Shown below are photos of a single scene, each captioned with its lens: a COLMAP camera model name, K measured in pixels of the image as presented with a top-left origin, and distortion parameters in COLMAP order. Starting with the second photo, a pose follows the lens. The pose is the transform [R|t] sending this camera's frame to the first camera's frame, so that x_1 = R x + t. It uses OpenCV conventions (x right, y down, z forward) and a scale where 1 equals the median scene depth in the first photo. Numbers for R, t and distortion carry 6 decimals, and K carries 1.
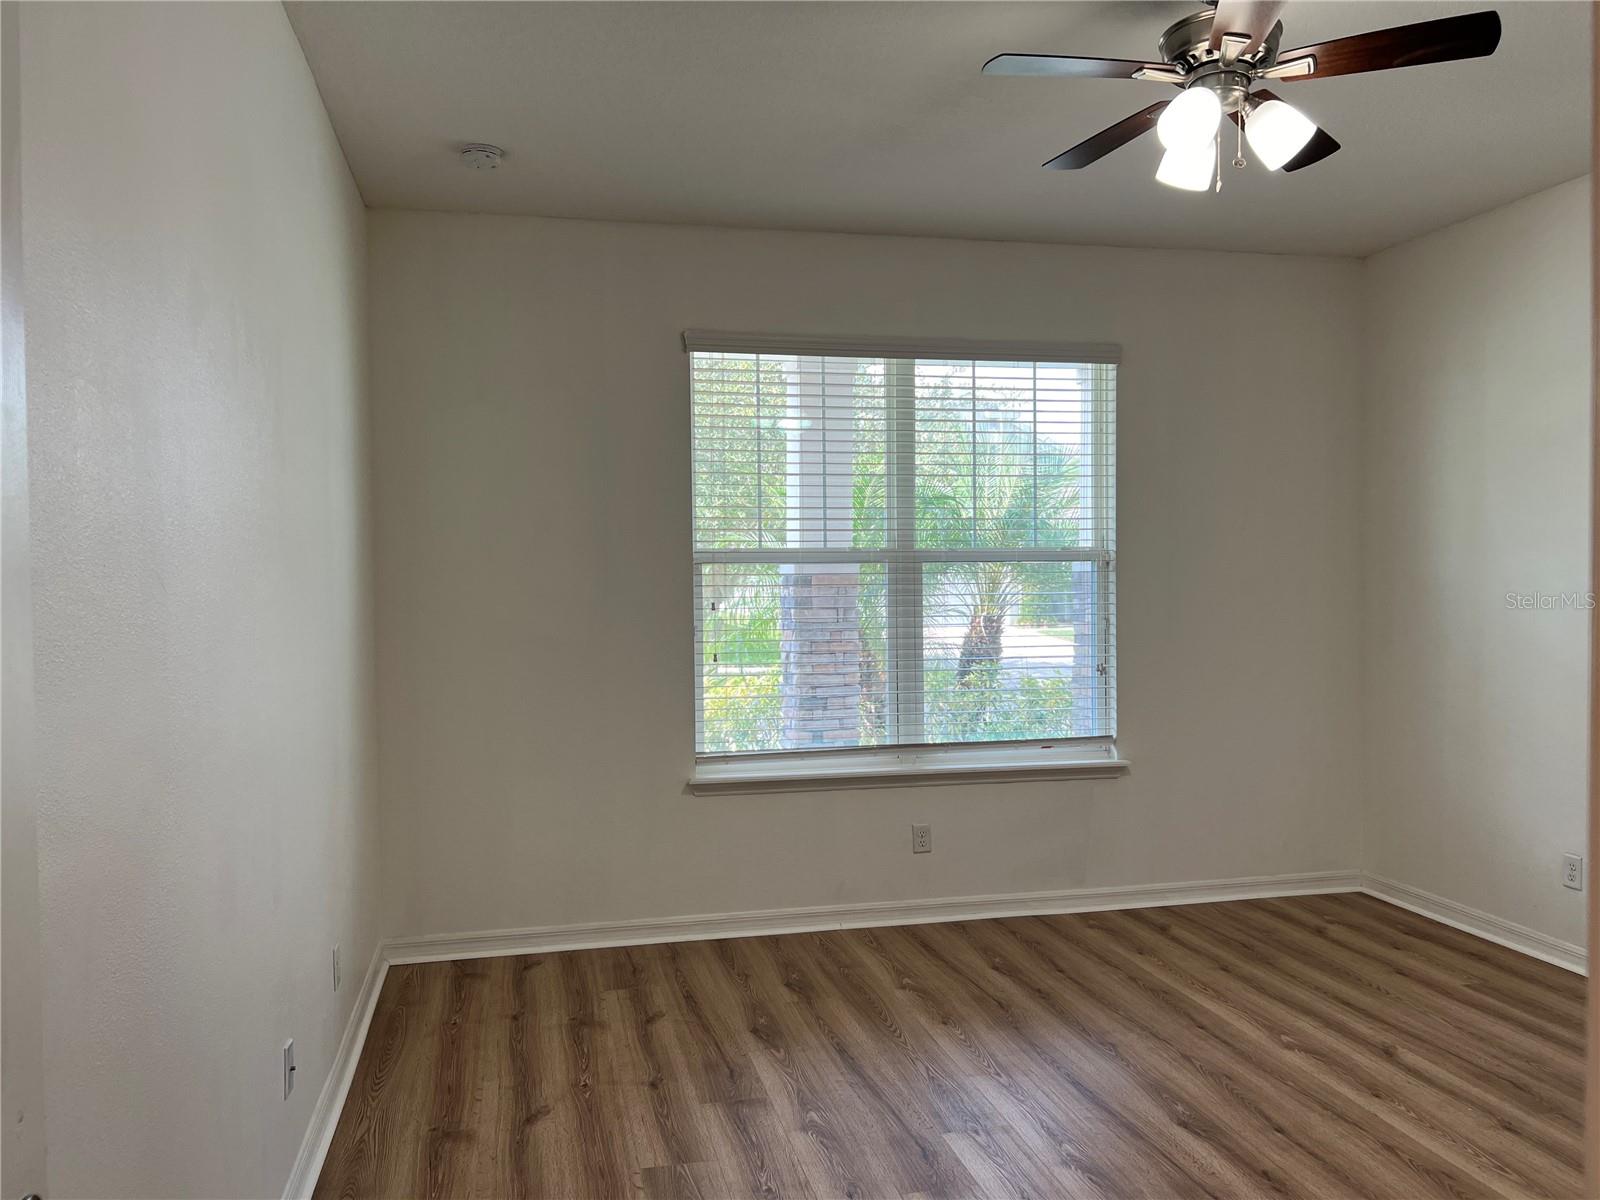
lens RADIAL K [[1164.6, 0, 798.1], [0, 1164.6, 525.9], [0, 0, 1]] dist [0.053394, -0.041267]
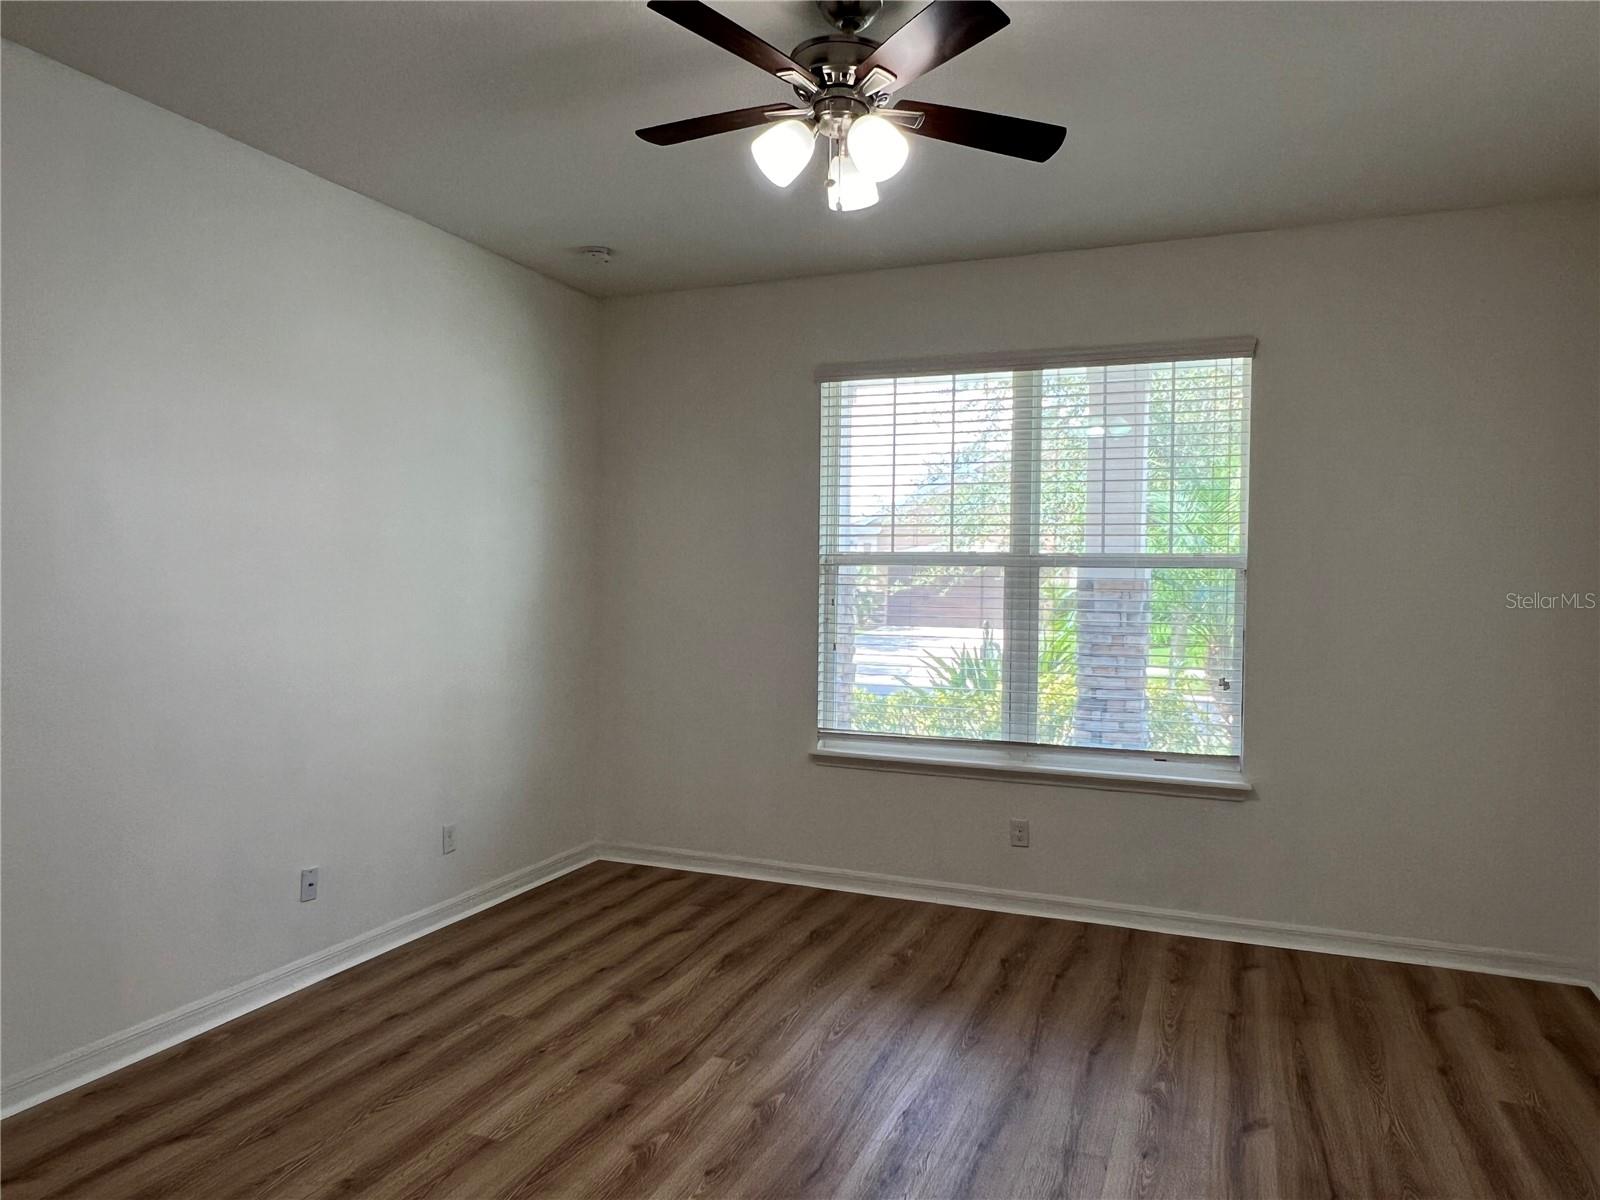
lens RADIAL K [[1082.2, 0, 835.7], [0, 1082.2, 531.9], [0, 0, 1]] dist [0.009544, 0.008820]
pose [[0.825832, -0.005075, -0.563894, 0.549987], [0.005196, 0.999986, -0.001391, 0.000395], [0.563892, -0.001781, 0.825846, 0.122089]]
